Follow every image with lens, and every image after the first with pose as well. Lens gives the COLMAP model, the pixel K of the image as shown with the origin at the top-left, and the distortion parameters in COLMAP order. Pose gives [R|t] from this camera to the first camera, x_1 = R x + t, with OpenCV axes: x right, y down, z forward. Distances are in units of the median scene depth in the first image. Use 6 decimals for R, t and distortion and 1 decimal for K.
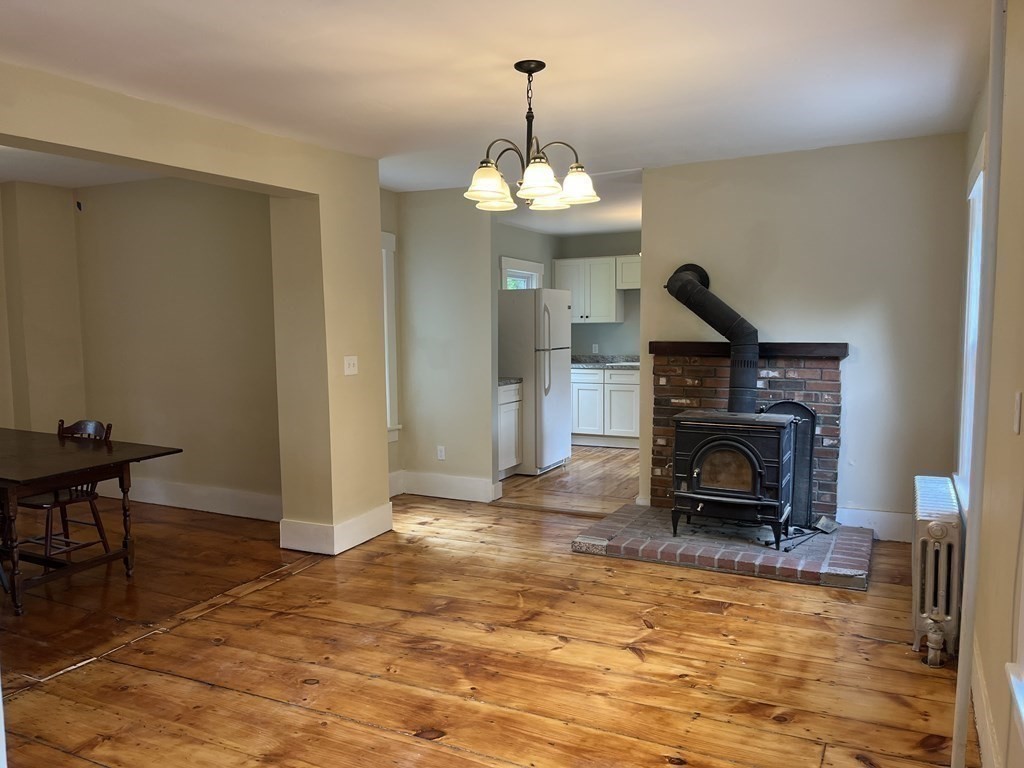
lens RADIAL K [[780.6, 0, 512.1], [0, 780.6, 386.0], [0, 0, 1]] dist [0.056967, -0.068064]
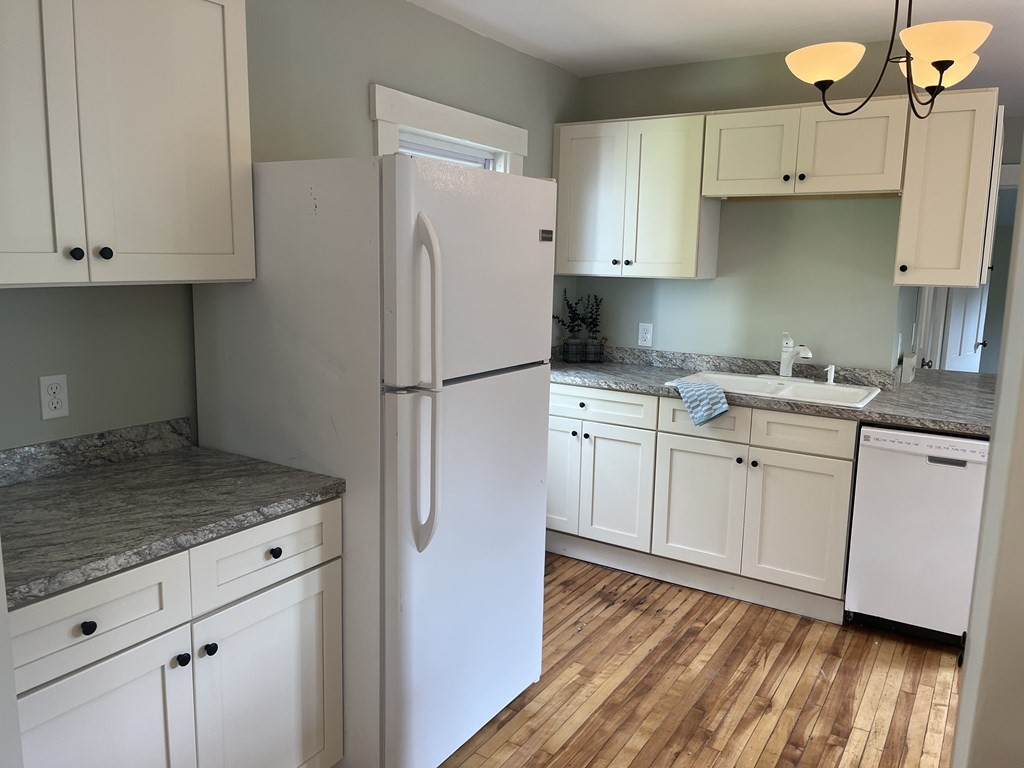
lens RADIAL K [[780.6, 0, 512.7], [0, 780.6, 383.1], [0, 0, 1]] dist [0.056967, -0.068064]
pose [[0.994014, 0.046117, -0.099039, 0.020067], [-0.038233, 0.996055, 0.080080, -0.013957], [0.102341, -0.075815, 0.991856, 0.143821]]
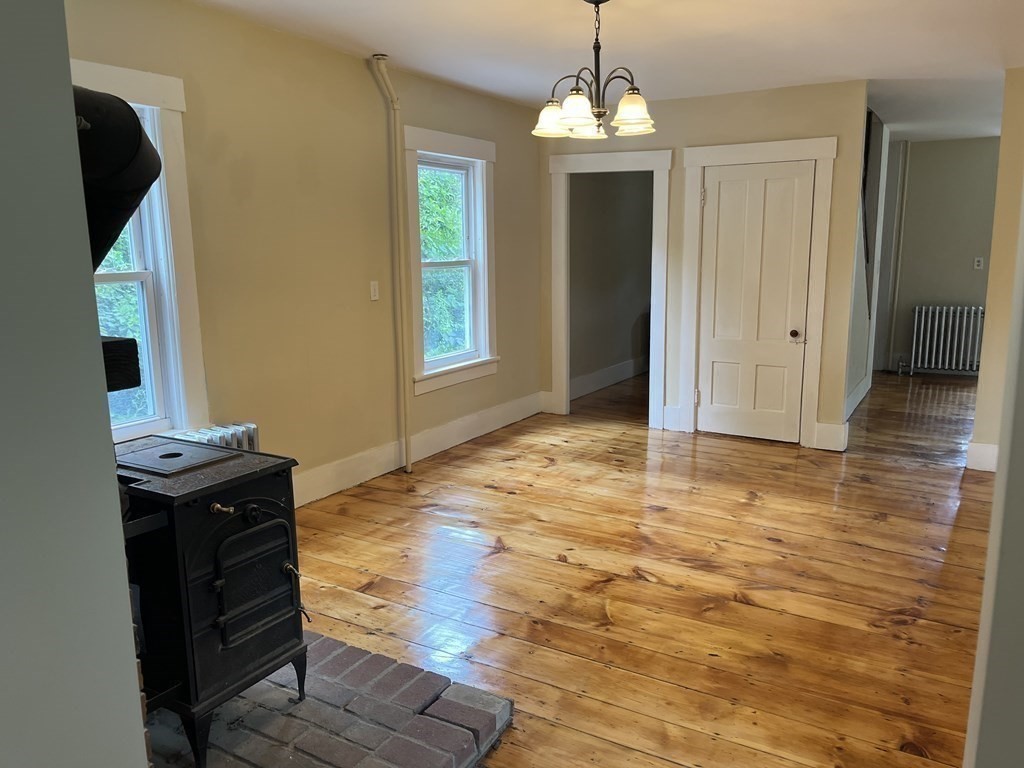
lens RADIAL K [[780.6, 0, 508.4], [0, 780.6, 391.1], [0, 0, 1]] dist [0.056967, -0.068064]
pose [[-0.996831, 0.003691, 0.079467, 0.054963], [0.025018, 0.962786, 0.269105, -0.172143], [-0.075516, 0.270240, -0.959827, 1.977869]]
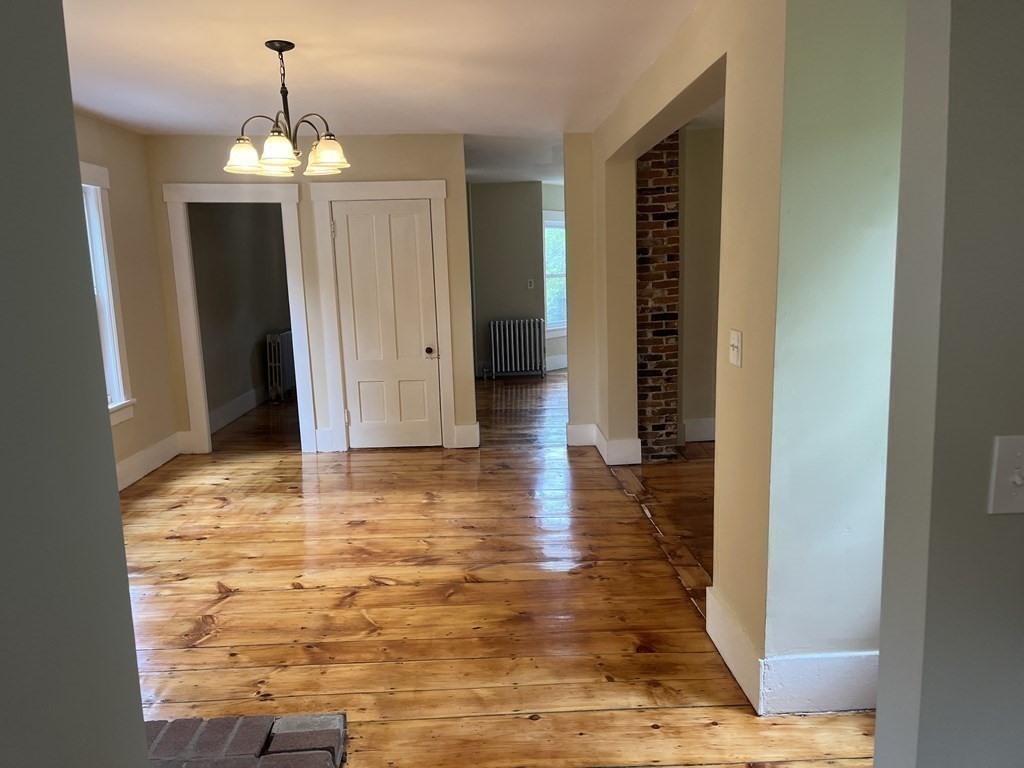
lens RADIAL K [[780.6, 0, 508.7], [0, 780.6, 387.8], [0, 0, 1]] dist [0.056967, -0.068064]
pose [[-0.882948, 0.110507, -0.456280, 0.271339], [-0.003263, 0.970434, 0.241345, -0.191353], [0.469459, 0.214584, -0.856482, 2.016280]]
